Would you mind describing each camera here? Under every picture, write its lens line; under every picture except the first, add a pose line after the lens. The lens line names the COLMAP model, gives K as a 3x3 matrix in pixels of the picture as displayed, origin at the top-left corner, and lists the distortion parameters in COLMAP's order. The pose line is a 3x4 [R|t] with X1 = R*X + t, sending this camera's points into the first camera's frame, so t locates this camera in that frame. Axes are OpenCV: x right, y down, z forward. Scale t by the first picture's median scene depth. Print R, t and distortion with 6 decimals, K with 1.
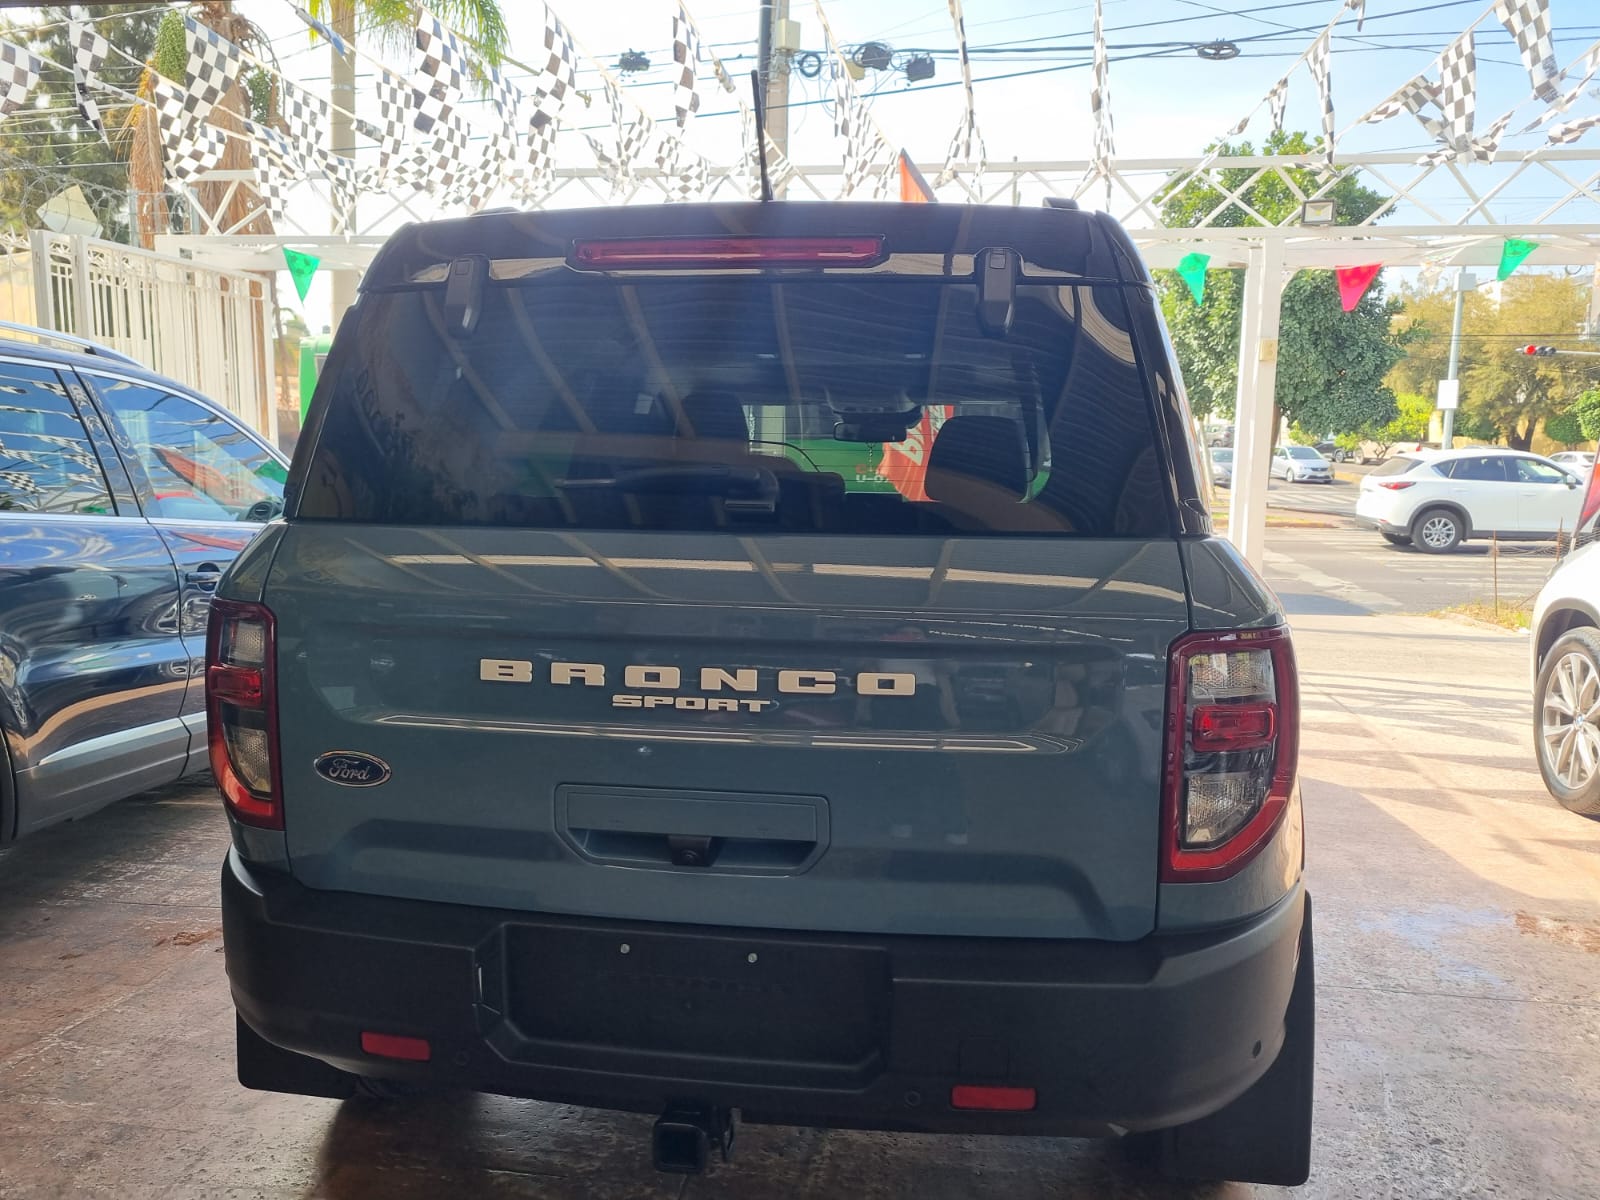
lens RADIAL K [[1241.9, 0, 793.5], [0, 1241.9, 605.2], [0, 0, 1]] dist [0.047612, -0.037853]
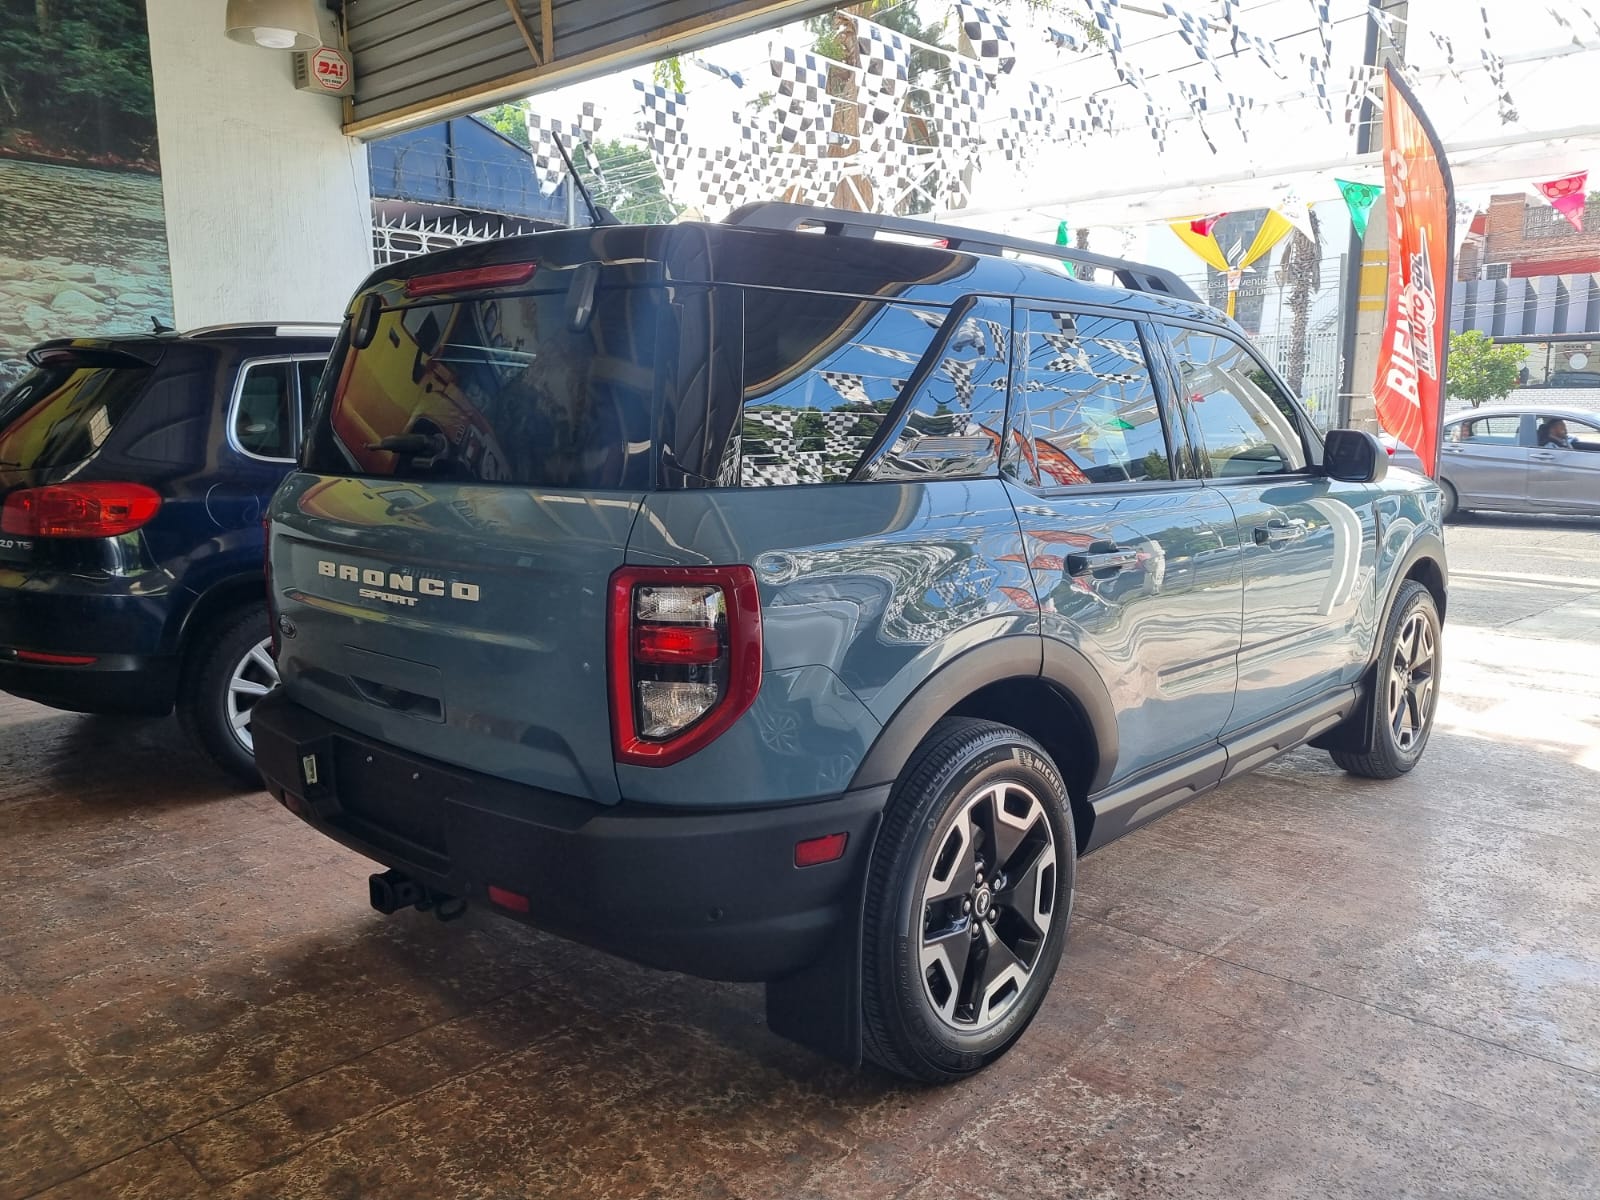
lens RADIAL K [[1241.9, 0, 786.3], [0, 1241.9, 589.8], [0, 0, 1]] dist [0.047612, -0.037853]
pose [[0.823935, 0.064219, -0.563034, 0.803061], [-0.048531, 0.997904, 0.042800, -0.011031], [0.564603, -0.007940, 0.825325, 0.035107]]
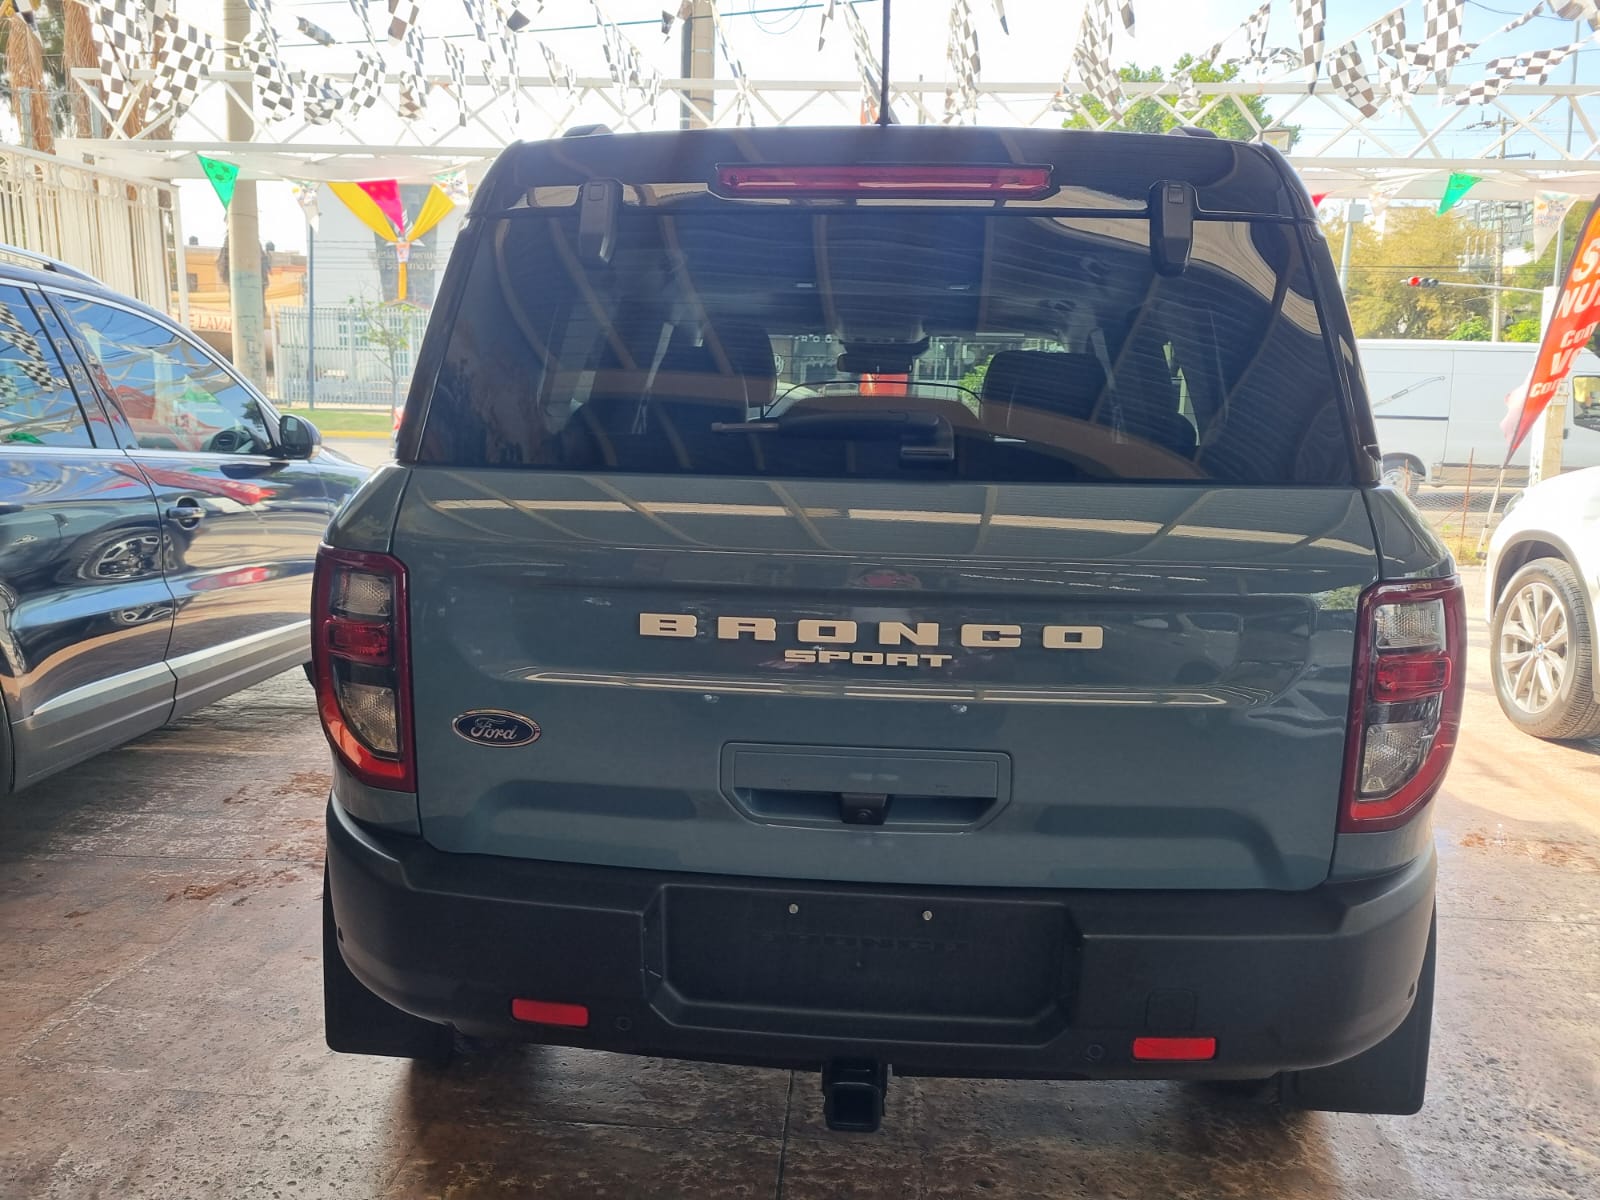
lens RADIAL K [[1241.9, 0, 785.1], [0, 1241.9, 605.4], [0, 0, 1]] dist [0.047612, -0.037853]
pose [[0.996860, -0.006619, 0.078903, -0.157596], [0.001879, 0.998197, 0.059993, -0.014257], [-0.079158, -0.059656, 0.995075, 0.033925]]
